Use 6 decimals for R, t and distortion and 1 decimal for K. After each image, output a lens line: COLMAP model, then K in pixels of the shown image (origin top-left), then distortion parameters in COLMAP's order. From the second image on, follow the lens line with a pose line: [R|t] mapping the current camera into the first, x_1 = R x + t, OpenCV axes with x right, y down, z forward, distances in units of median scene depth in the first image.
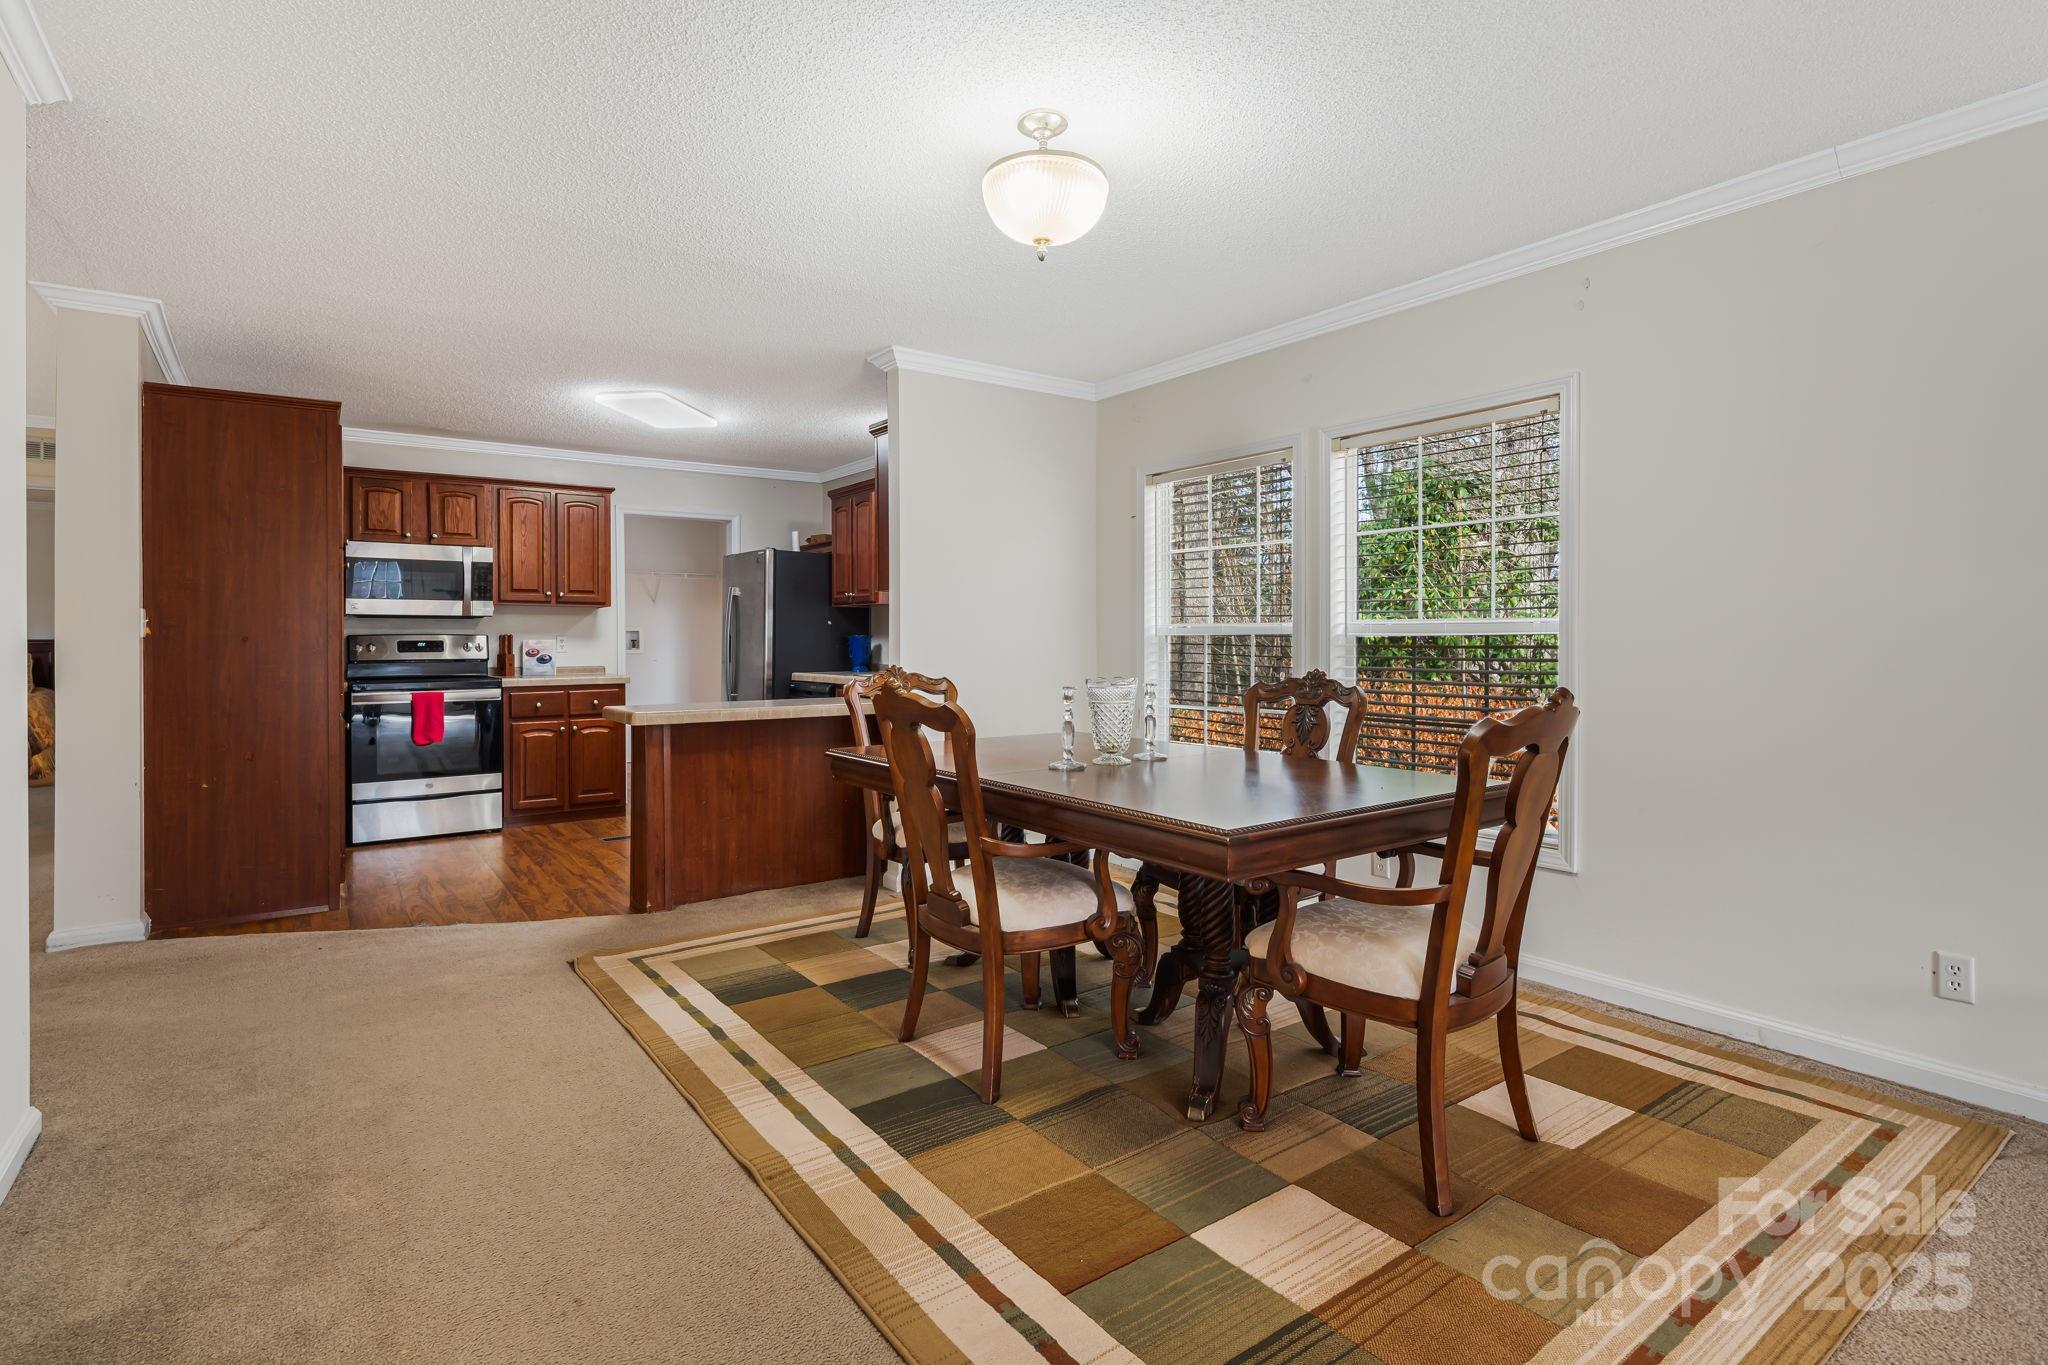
lens RADIAL K [[1003.1, 0, 1030.1], [0, 1003.1, 636.7], [0, 0, 1]] dist [0.000906, -0.001386]
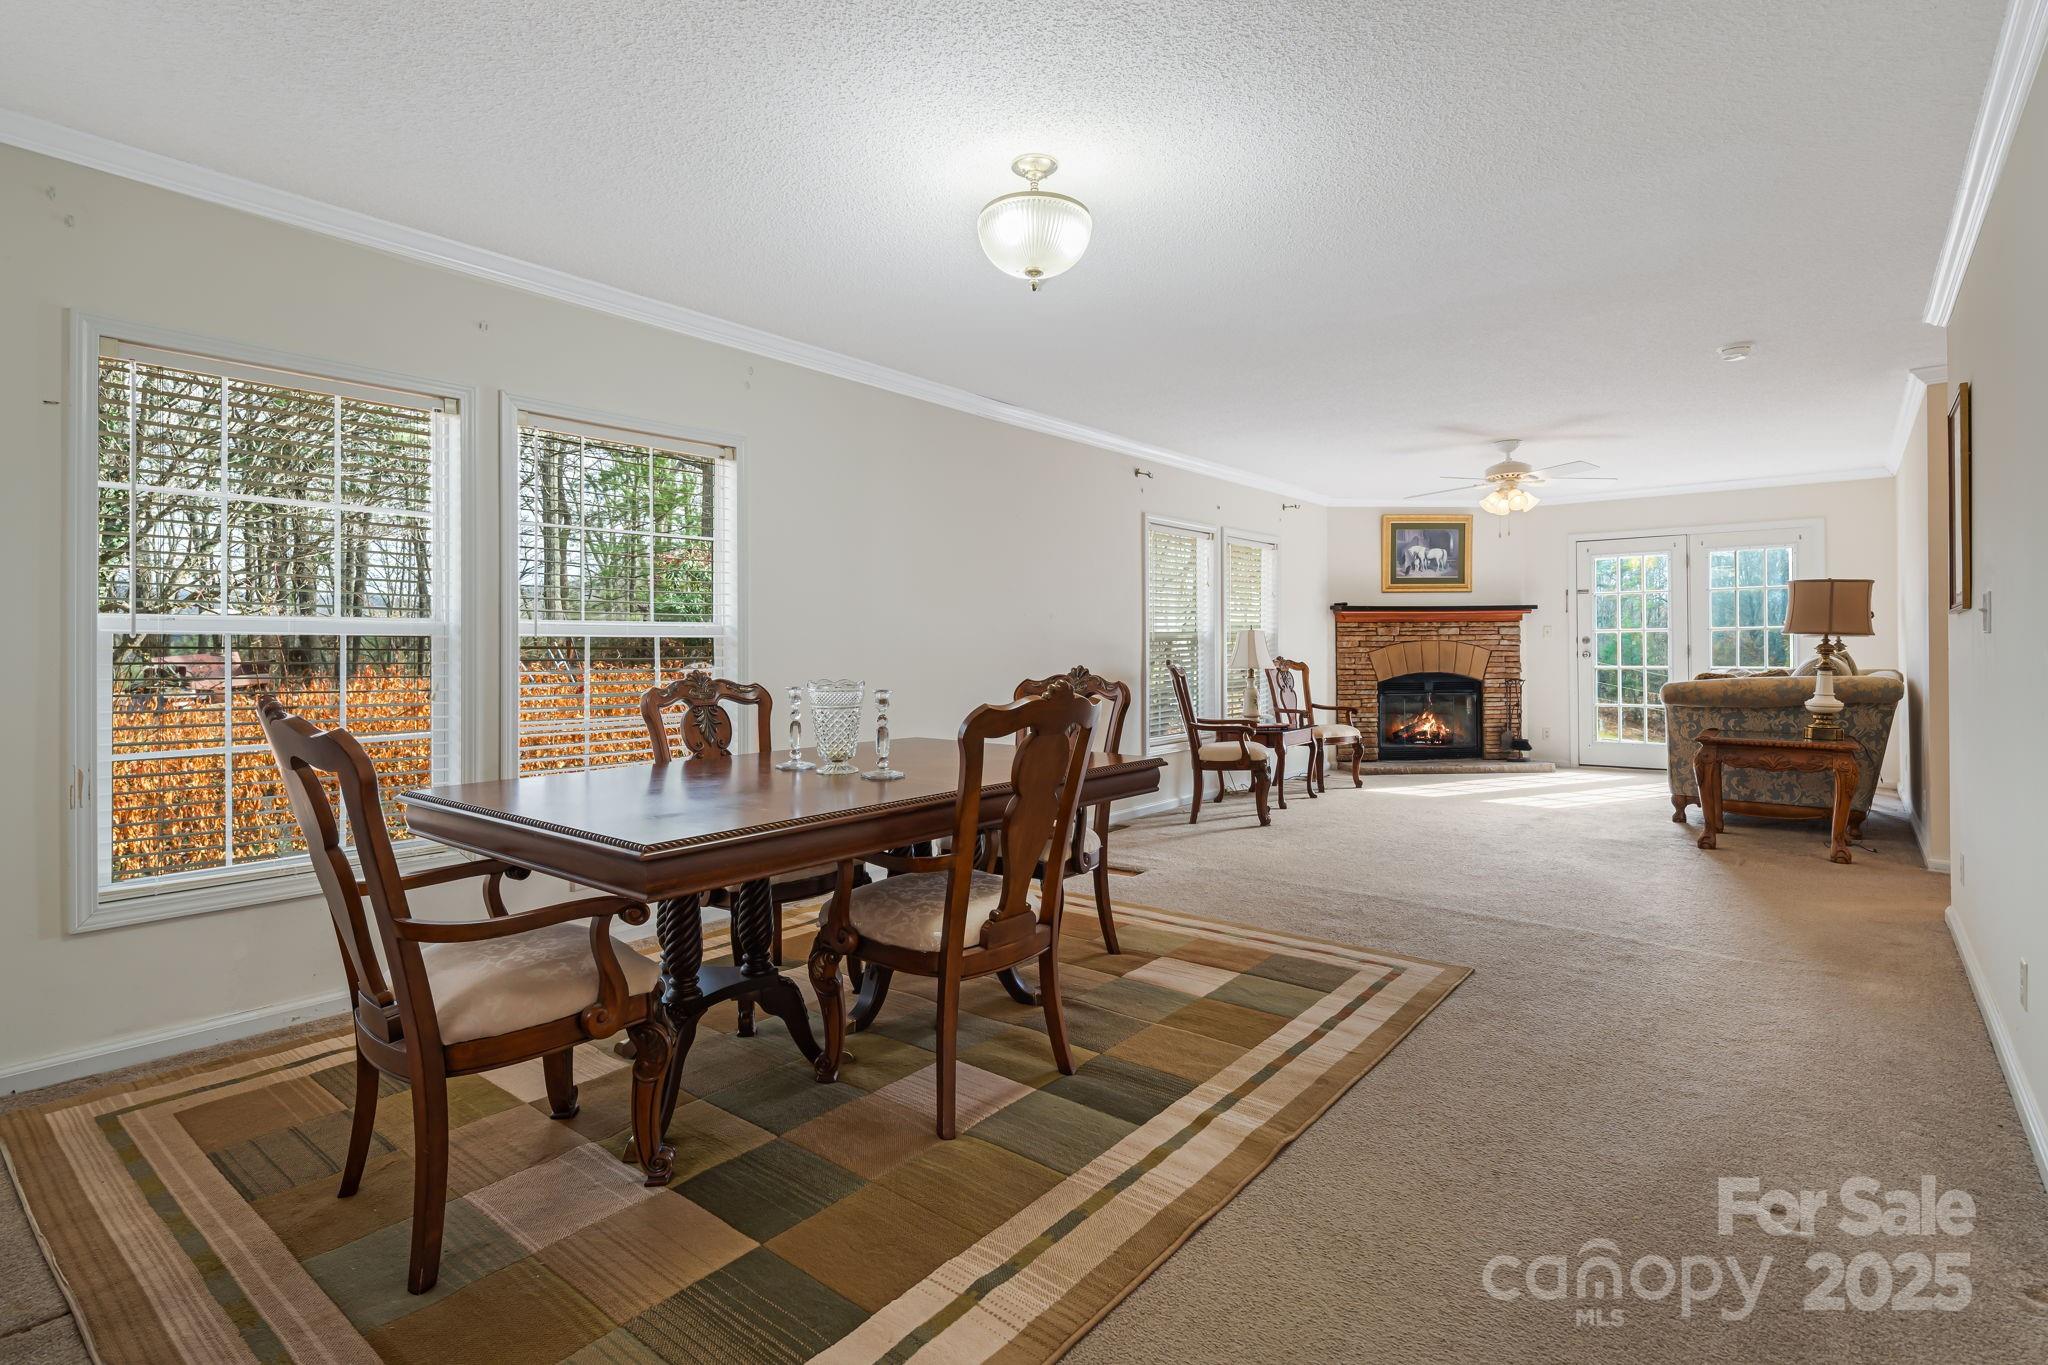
lens RADIAL K [[1003.1, 0, 994.6], [0, 1003.1, 639.6], [0, 0, 1]] dist [0.000906, -0.001386]
pose [[-0.245362, 0.005687, 0.969415, -1.020768], [0.001061, 0.999984, -0.005597, 0.010124], [-0.969431, -0.000345, -0.245364, 1.295489]]
